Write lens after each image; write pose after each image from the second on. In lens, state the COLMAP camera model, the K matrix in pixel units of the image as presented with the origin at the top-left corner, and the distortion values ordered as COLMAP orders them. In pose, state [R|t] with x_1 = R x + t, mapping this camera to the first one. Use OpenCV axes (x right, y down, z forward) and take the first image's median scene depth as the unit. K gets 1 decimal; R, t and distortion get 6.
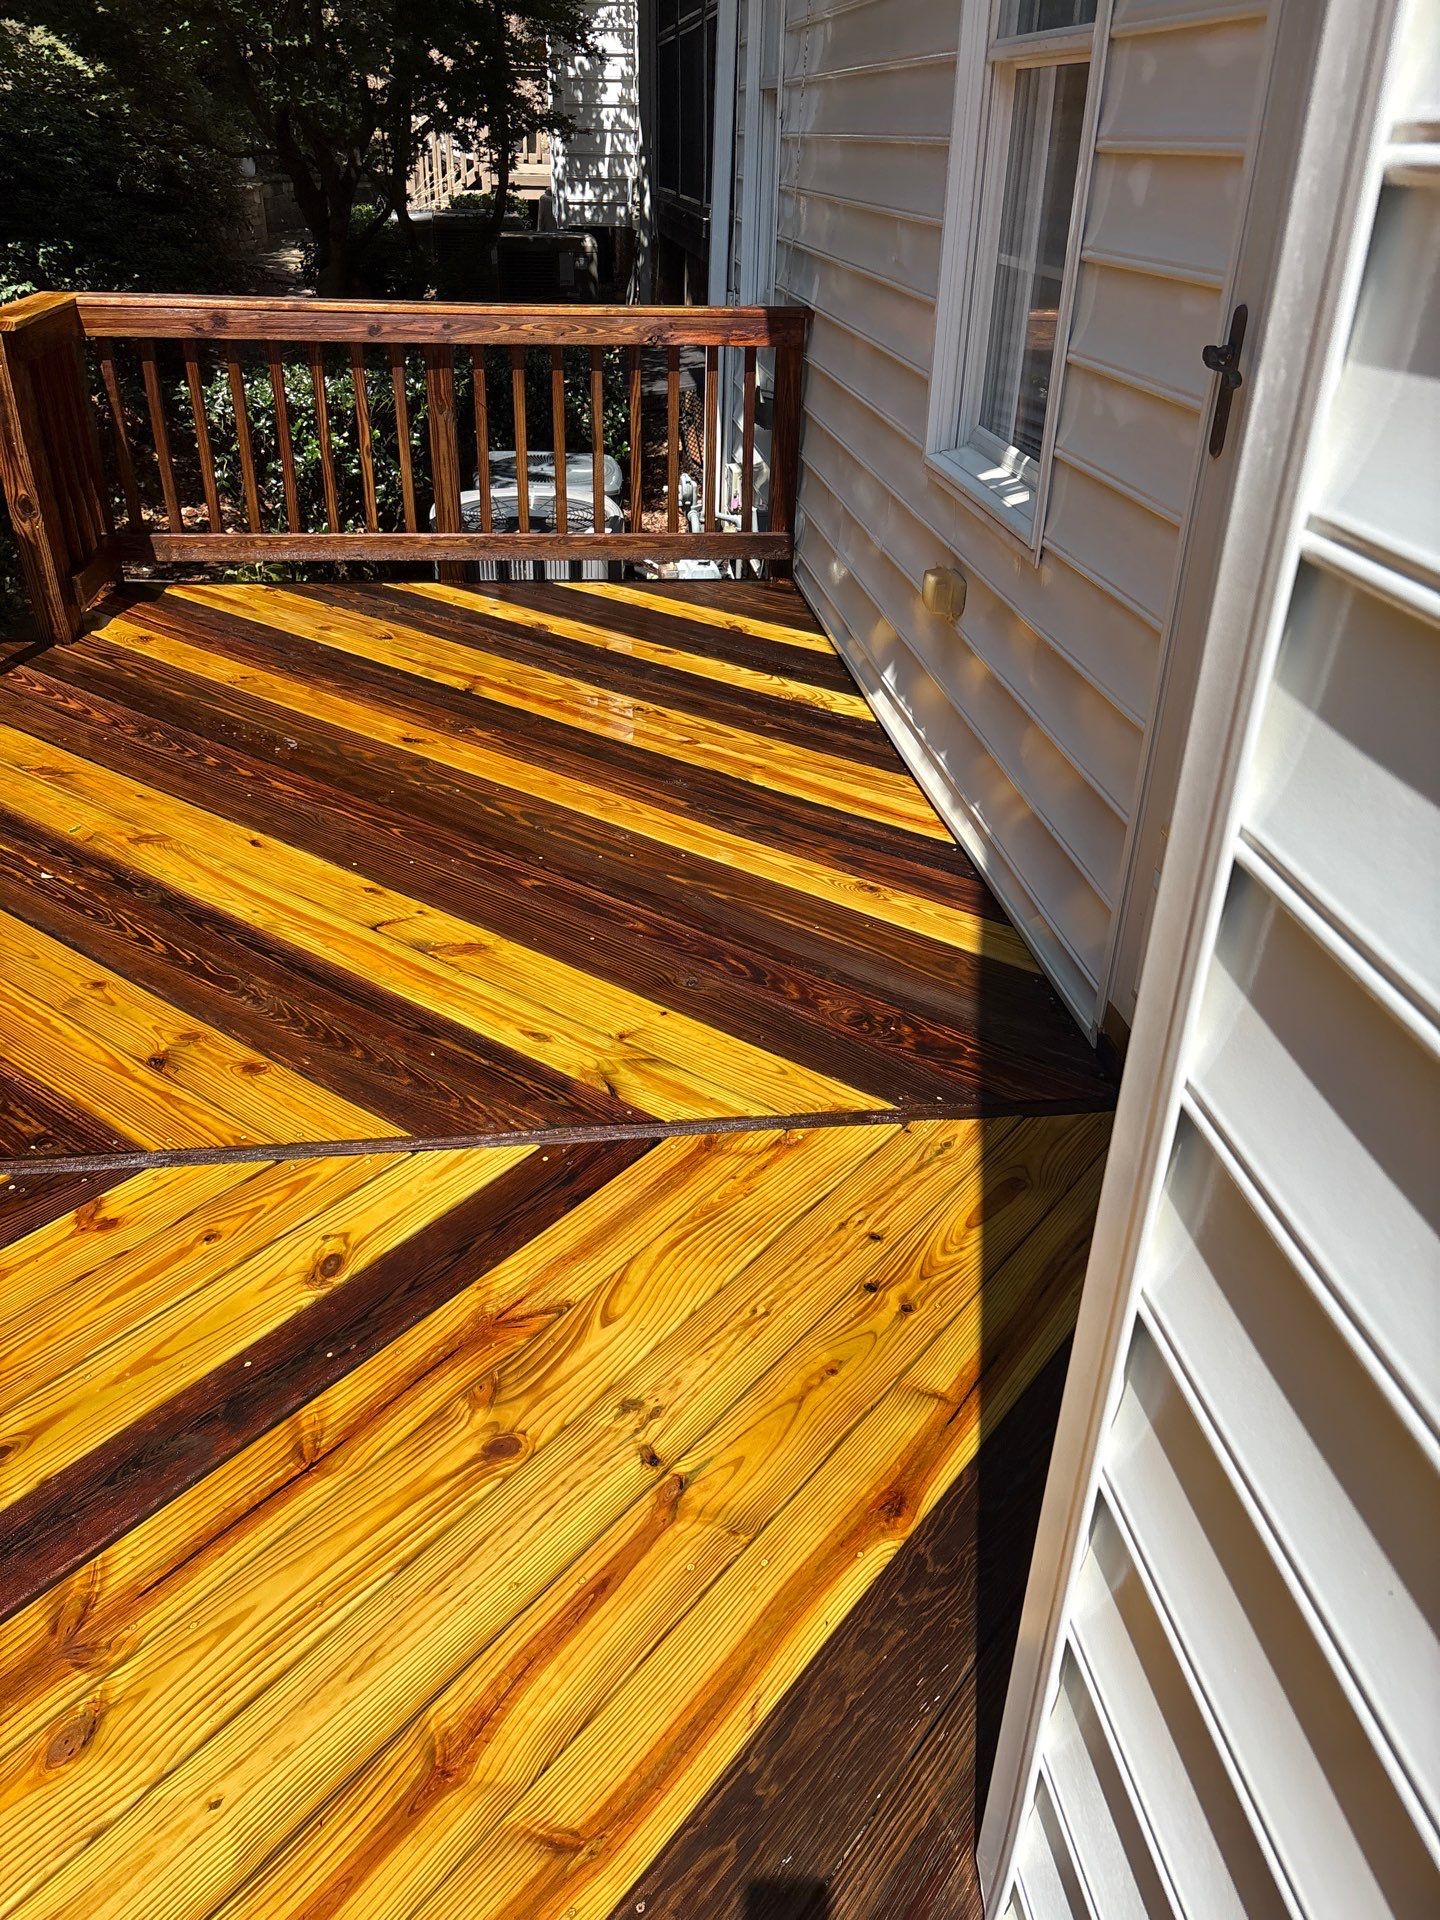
lens RADIAL K [[1464.8, 0, 713.4], [0, 1464.8, 940.8], [0, 0, 1]] dist [0.029202, -0.020667]
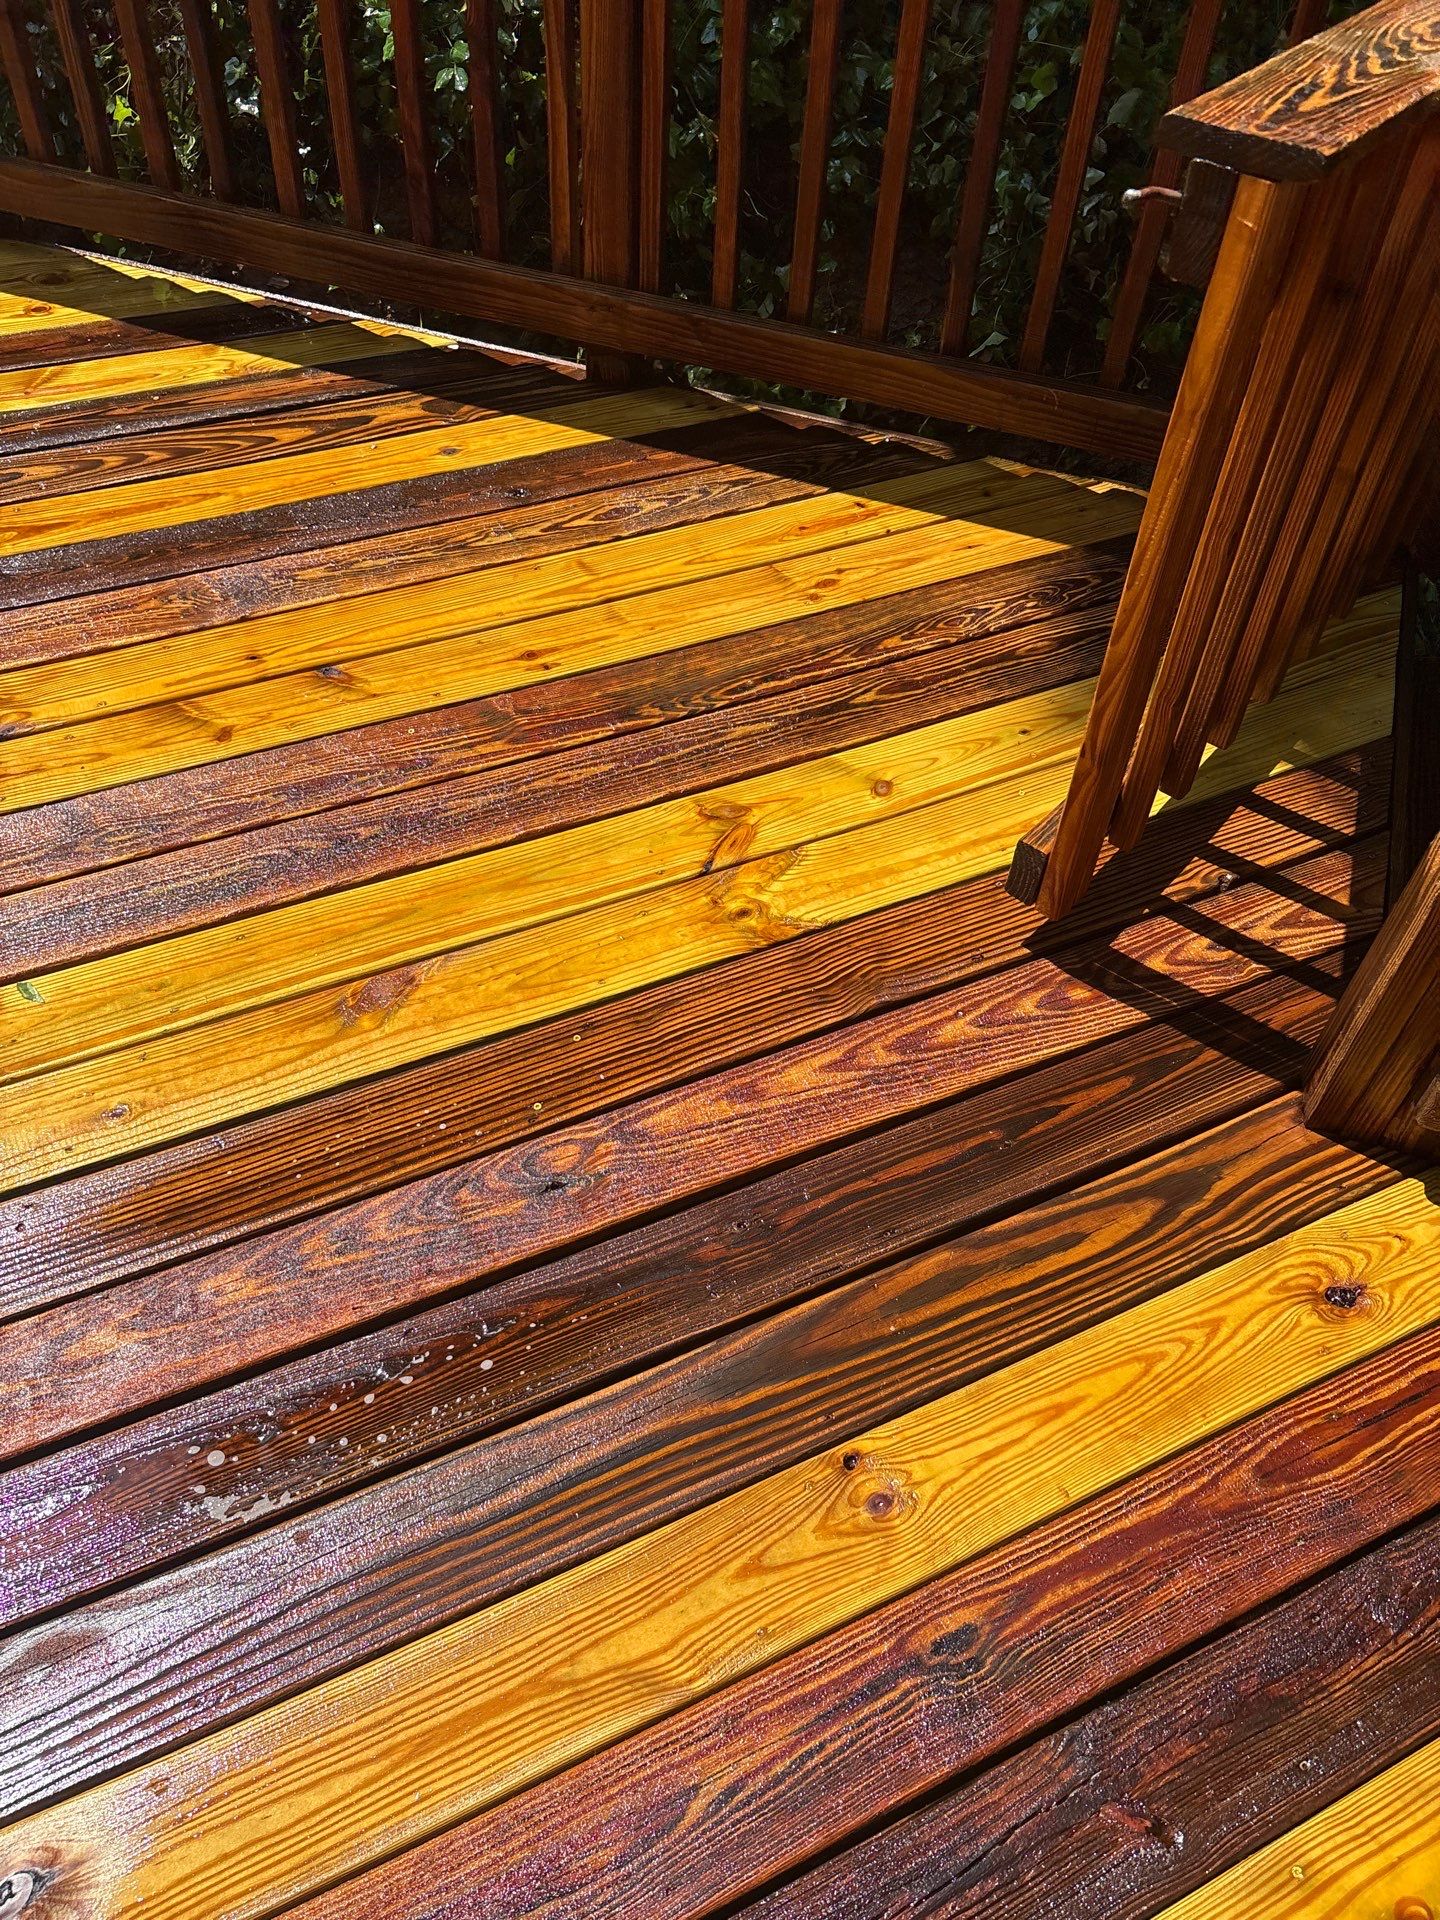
lens RADIAL K [[1464.8, 0, 718.9], [0, 1464.8, 949.1], [0, 0, 1]] dist [0.029202, -0.020667]
pose [[-0.445810, 0.635275, -0.630618, -0.164446], [-0.485848, 0.419969, 0.766536, -0.393136], [0.751801, 0.648114, 0.121421, 0.765961]]
